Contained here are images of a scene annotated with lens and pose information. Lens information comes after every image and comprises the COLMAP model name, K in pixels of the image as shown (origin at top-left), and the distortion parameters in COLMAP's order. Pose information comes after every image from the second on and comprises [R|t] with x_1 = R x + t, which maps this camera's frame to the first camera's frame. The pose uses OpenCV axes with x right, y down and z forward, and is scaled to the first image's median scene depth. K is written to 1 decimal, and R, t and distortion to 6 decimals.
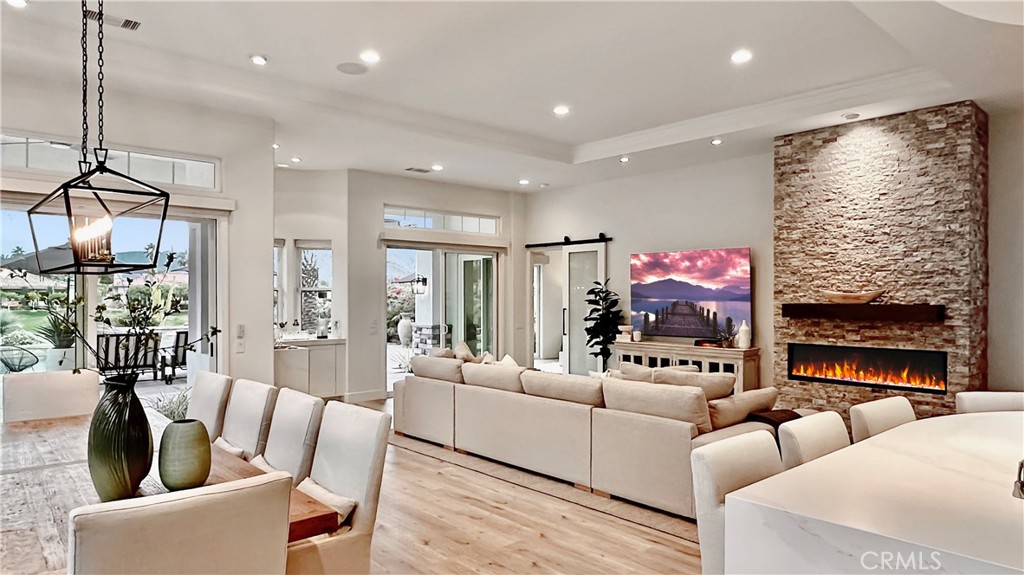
lens RADIAL K [[629.4, 0, 539.1], [0, 629.4, 300.0], [0, 0, 1]] dist [0.000184, 0.002180]
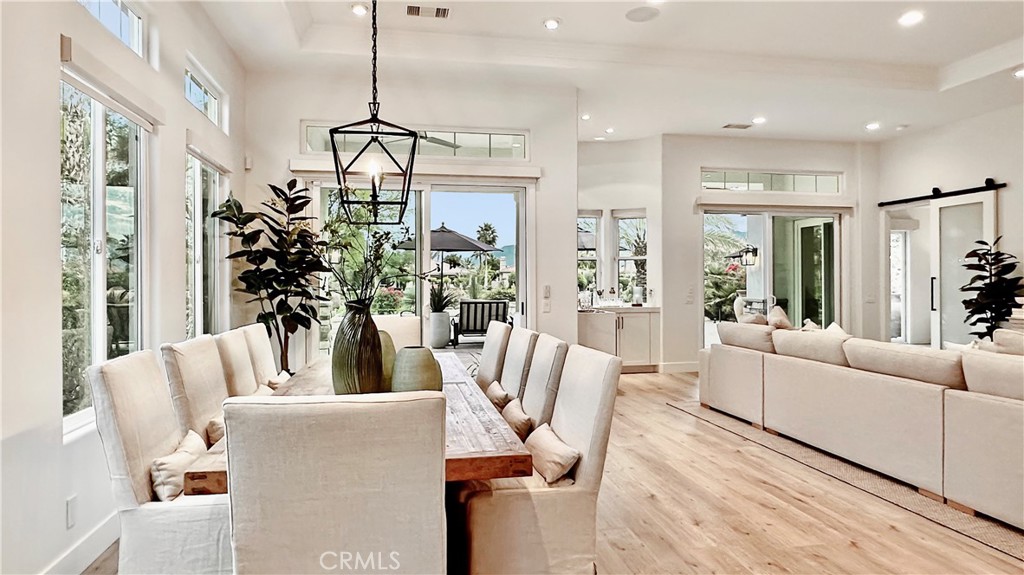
lens RADIAL K [[629.4, 0, 528.5], [0, 629.4, 281.0], [0, 0, 1]] dist [0.000184, 0.002180]
pose [[0.849436, -0.011215, -0.527572, 0.049911], [0.009055, 0.999937, -0.006677, 0.036733], [0.527614, 0.000894, 0.849484, 0.092980]]
